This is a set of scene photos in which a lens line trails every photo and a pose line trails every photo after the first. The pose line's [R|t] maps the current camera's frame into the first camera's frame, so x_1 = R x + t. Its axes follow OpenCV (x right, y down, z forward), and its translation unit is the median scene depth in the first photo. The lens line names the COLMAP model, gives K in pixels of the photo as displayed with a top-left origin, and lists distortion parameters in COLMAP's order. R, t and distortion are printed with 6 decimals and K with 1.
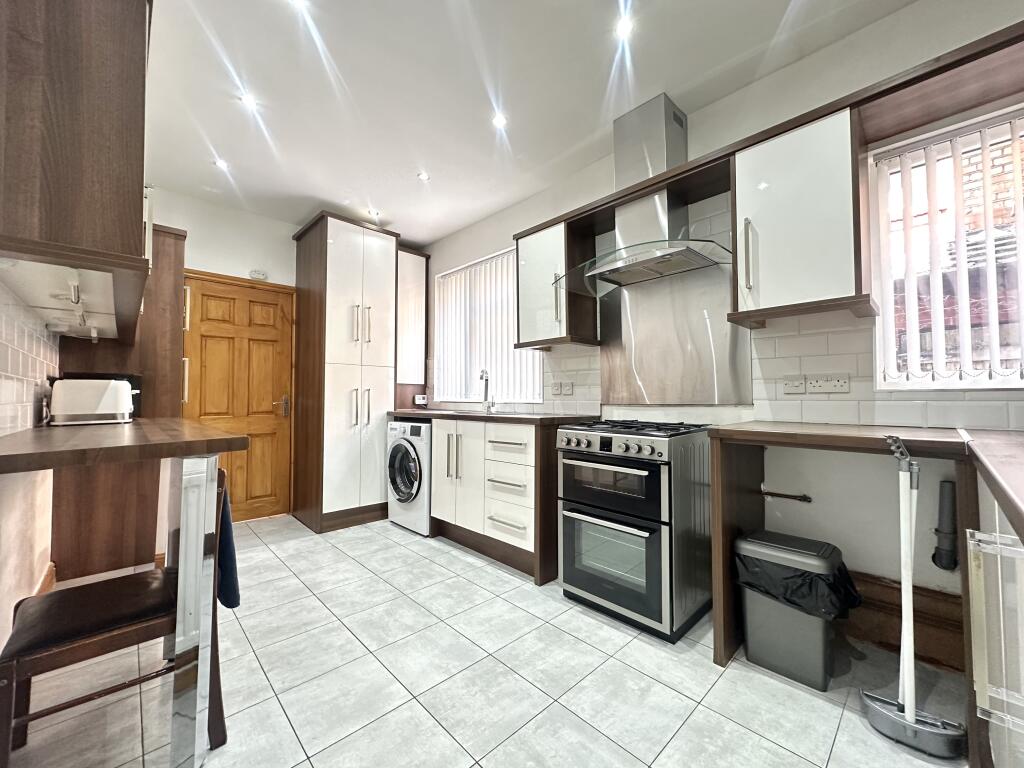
lens RADIAL K [[406.5, 0, 511.6], [0, 406.5, 386.1], [0, 0, 1]] dist [-0.002233, -0.000040]
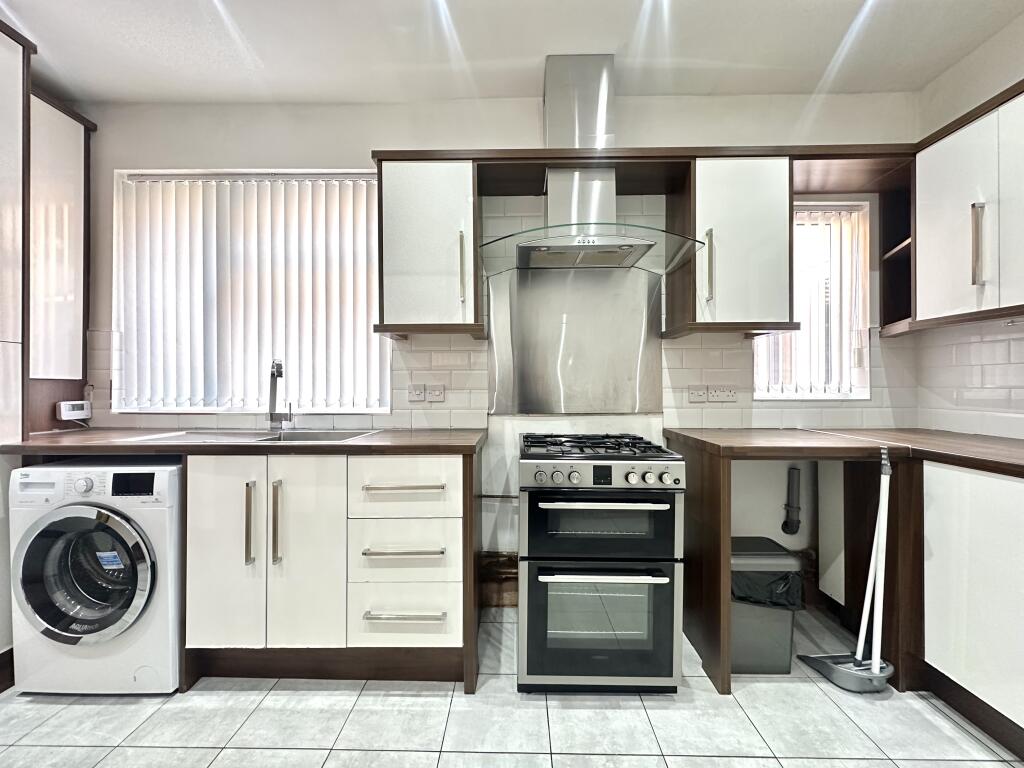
lens RADIAL K [[406.5, 0, 511.3], [0, 406.5, 385.0], [0, 0, 1]] dist [-0.002233, -0.000040]
pose [[0.703140, 0.000870, 0.711051, -0.343285], [-0.019459, 0.999648, 0.018020, -0.029296], [-0.710785, -0.026506, 0.702910, 0.467461]]
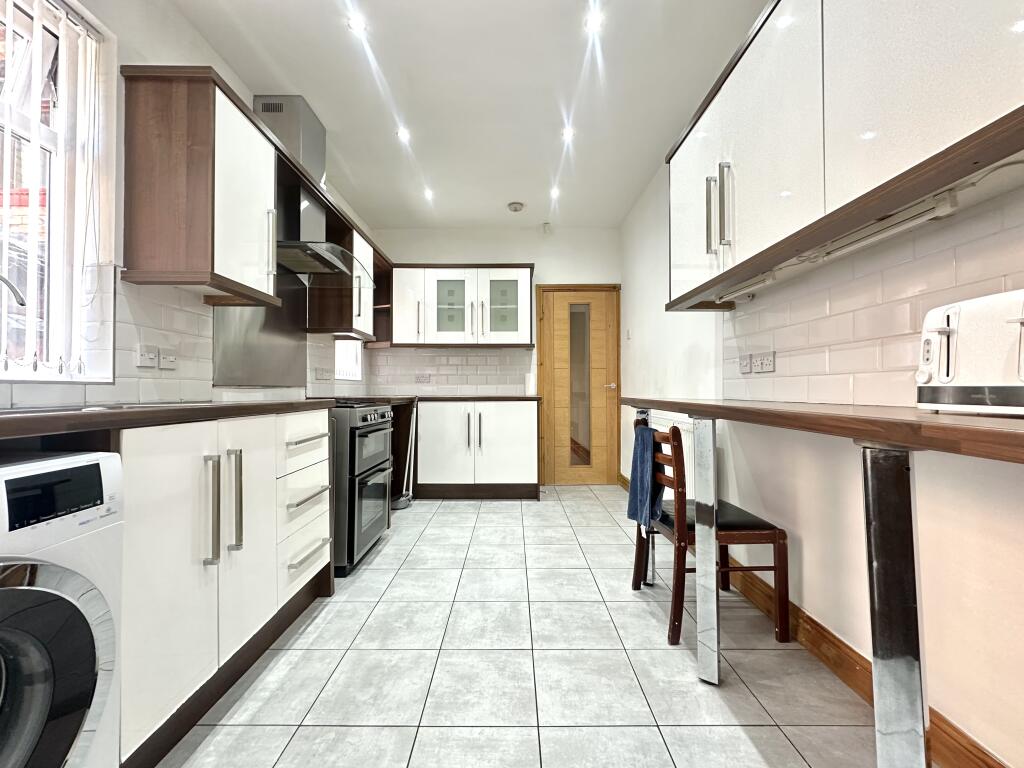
lens RADIAL K [[406.5, 0, 513.7], [0, 406.5, 386.3], [0, 0, 1]] dist [-0.002233, -0.000040]
pose [[-0.726348, 0.011705, 0.687228, -0.759714], [-0.013781, 0.999406, -0.031588, 0.069092], [-0.687189, -0.032415, -0.725755, 1.294031]]
